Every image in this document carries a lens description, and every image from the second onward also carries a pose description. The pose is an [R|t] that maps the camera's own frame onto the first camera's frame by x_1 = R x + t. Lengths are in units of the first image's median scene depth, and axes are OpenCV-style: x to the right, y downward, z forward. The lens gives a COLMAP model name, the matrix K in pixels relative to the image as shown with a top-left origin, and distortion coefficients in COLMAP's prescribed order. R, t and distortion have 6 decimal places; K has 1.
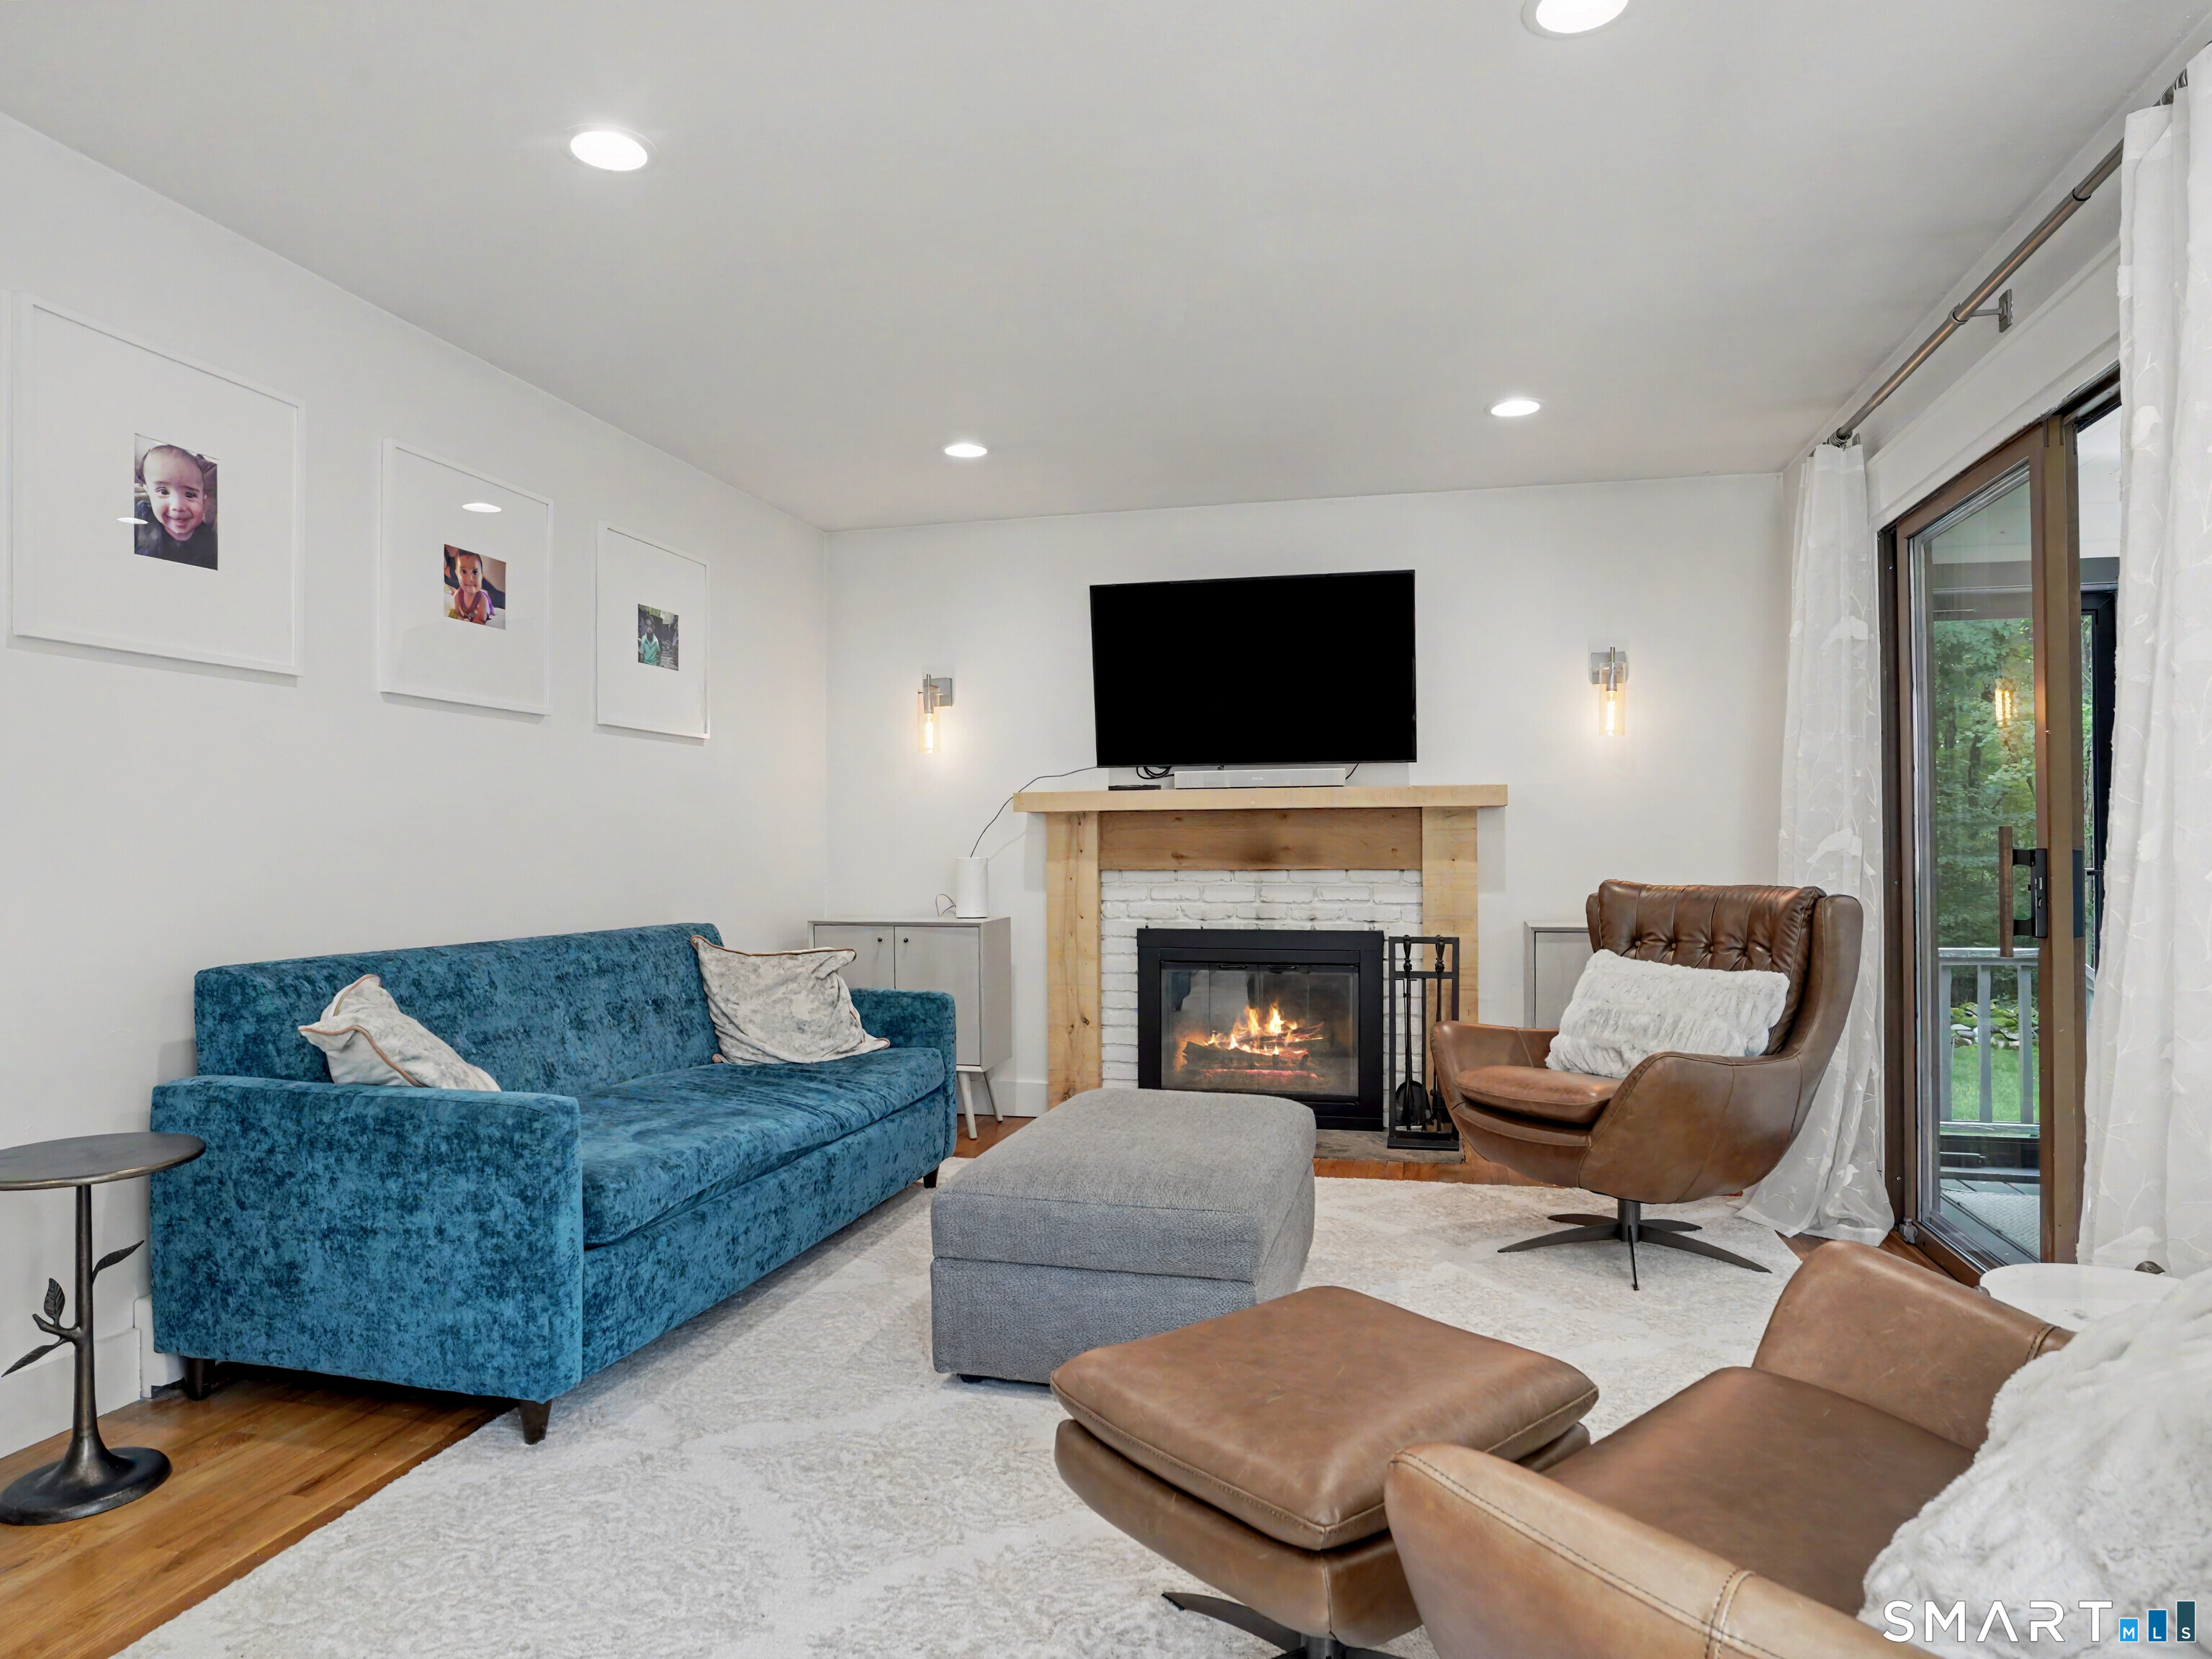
lens RADIAL K [[1346.4, 0, 1097.2], [0, 1346.4, 793.9], [0, 0, 1]] dist [-0.045250, 0.003097]
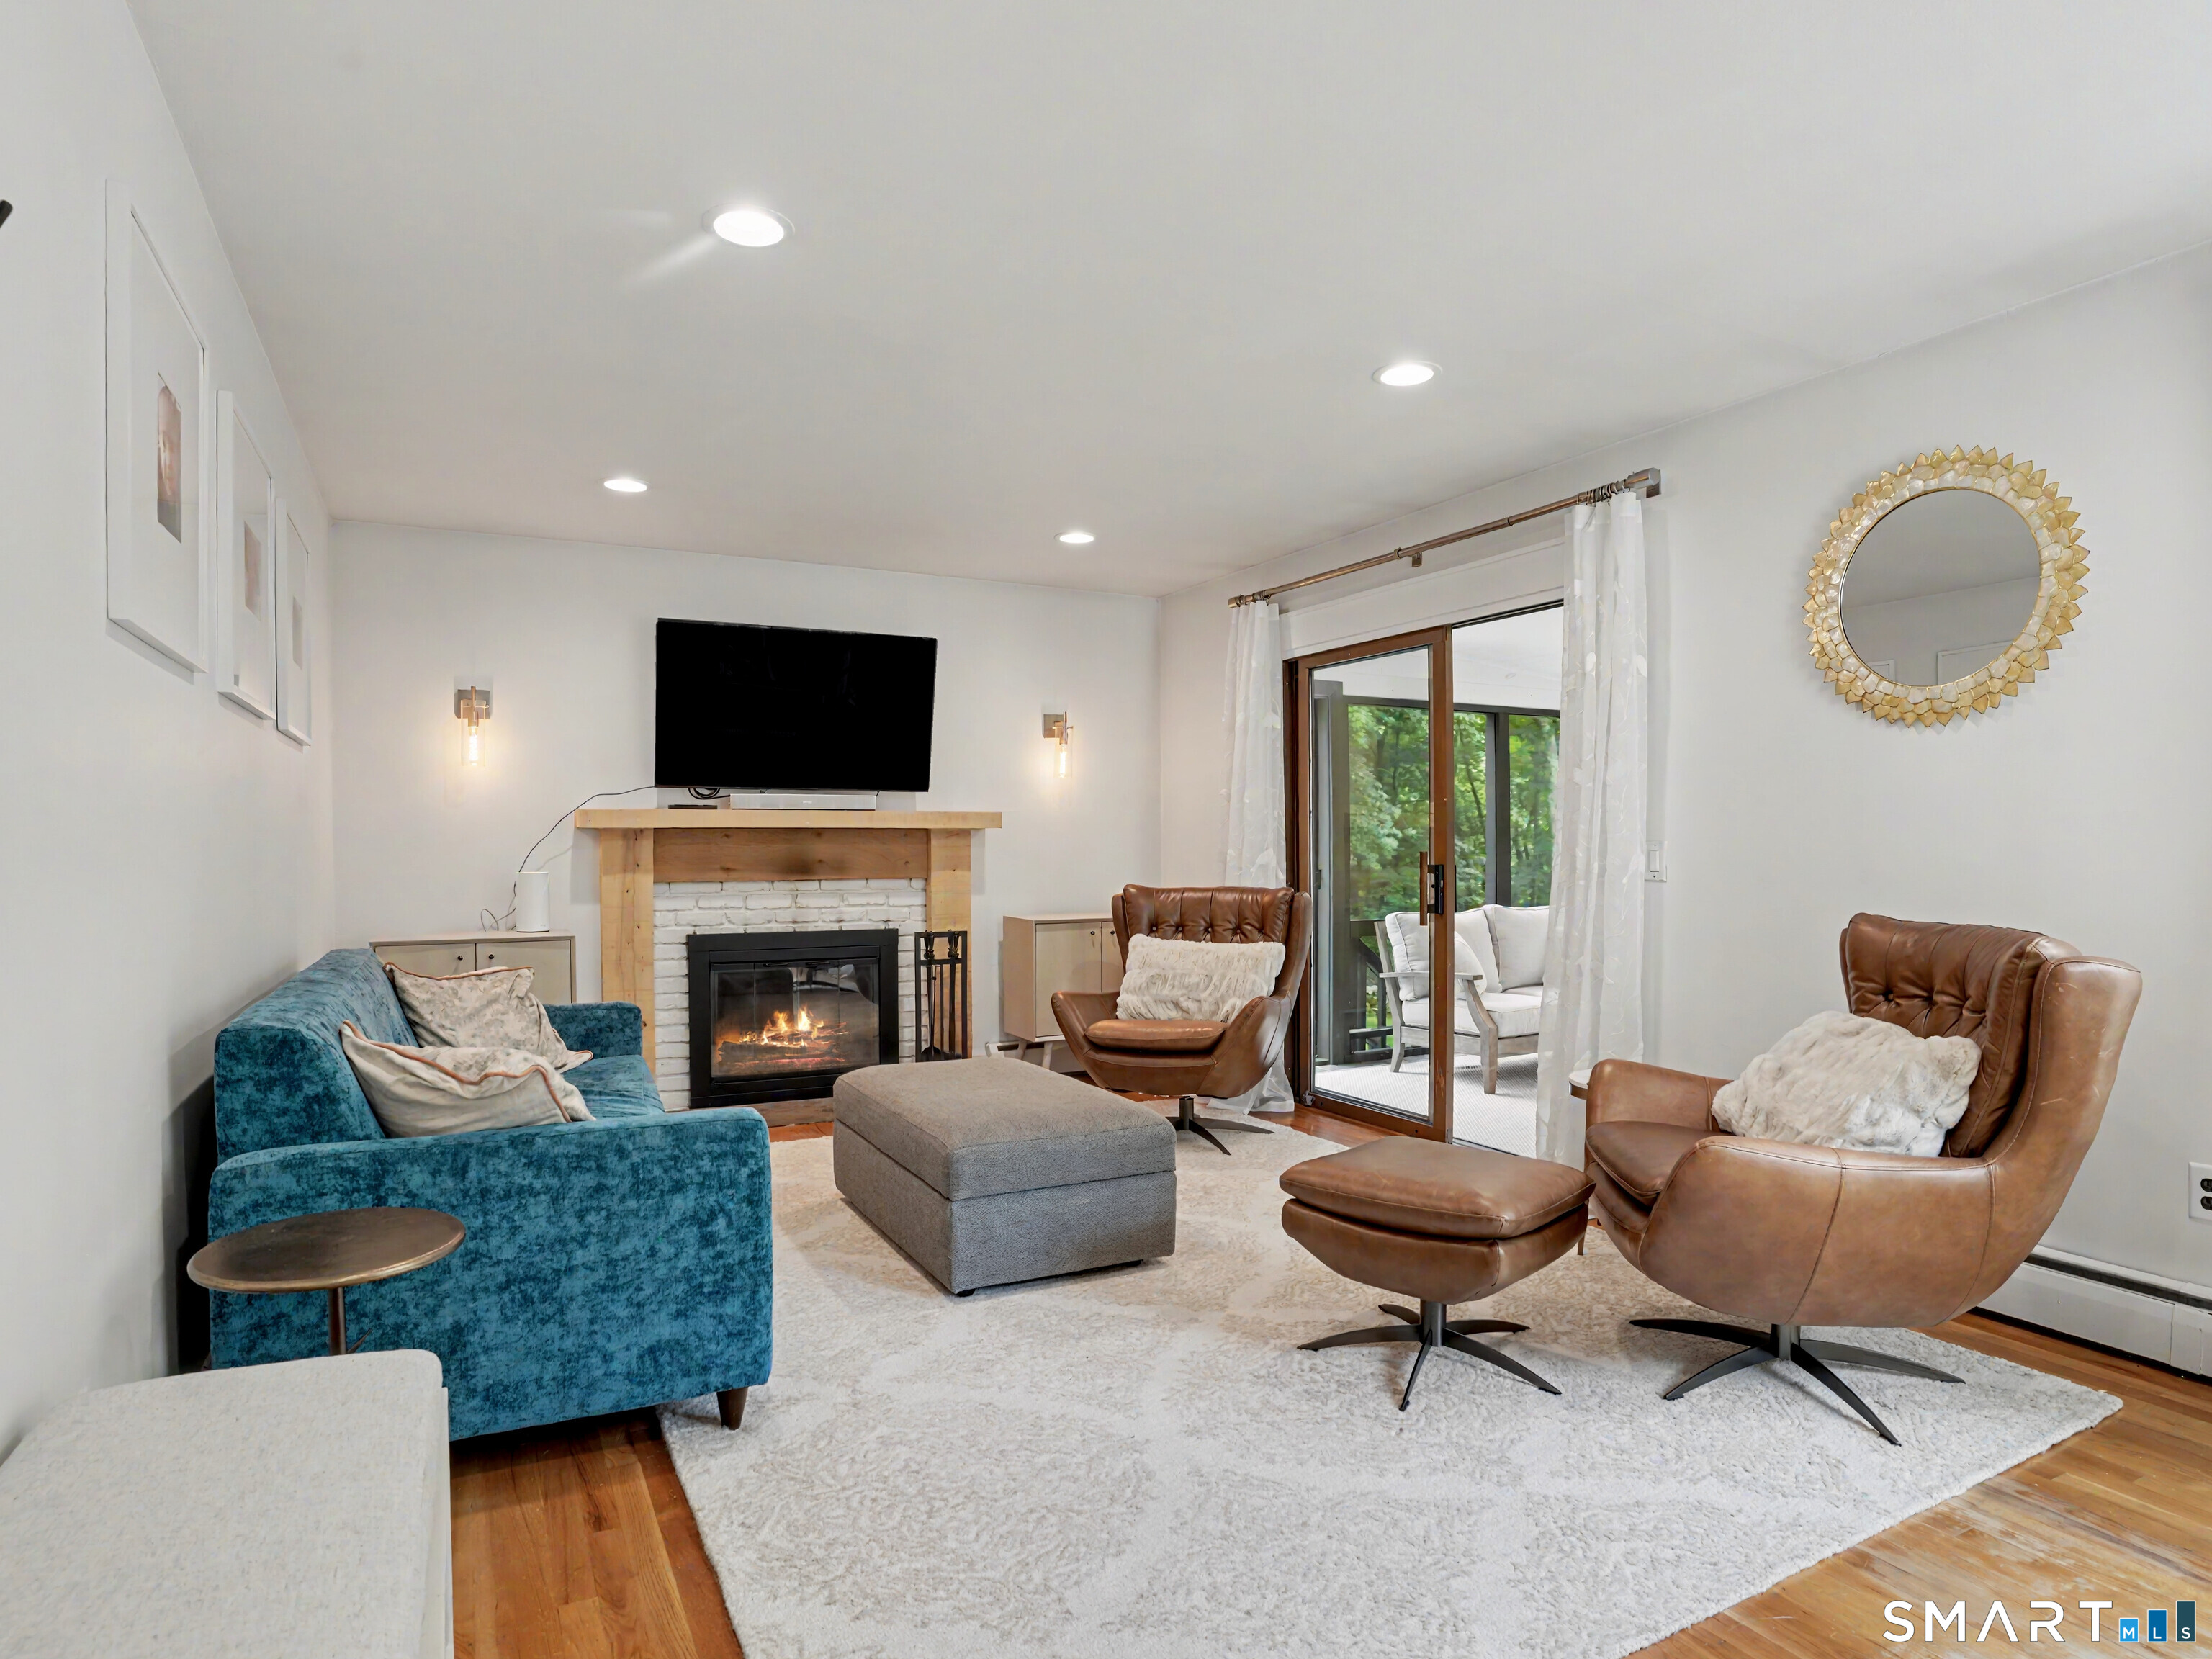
lens RADIAL K [[1234.2, 0, 1096.3], [0, 1234.2, 834.6], [0, 0, 1]] dist [-0.071250, 0.024429]
pose [[0.750128, 0.006833, 0.661258, -0.405658], [-0.025552, 0.999499, 0.018659, -0.009755], [-0.660799, -0.030893, 0.749927, 0.035913]]
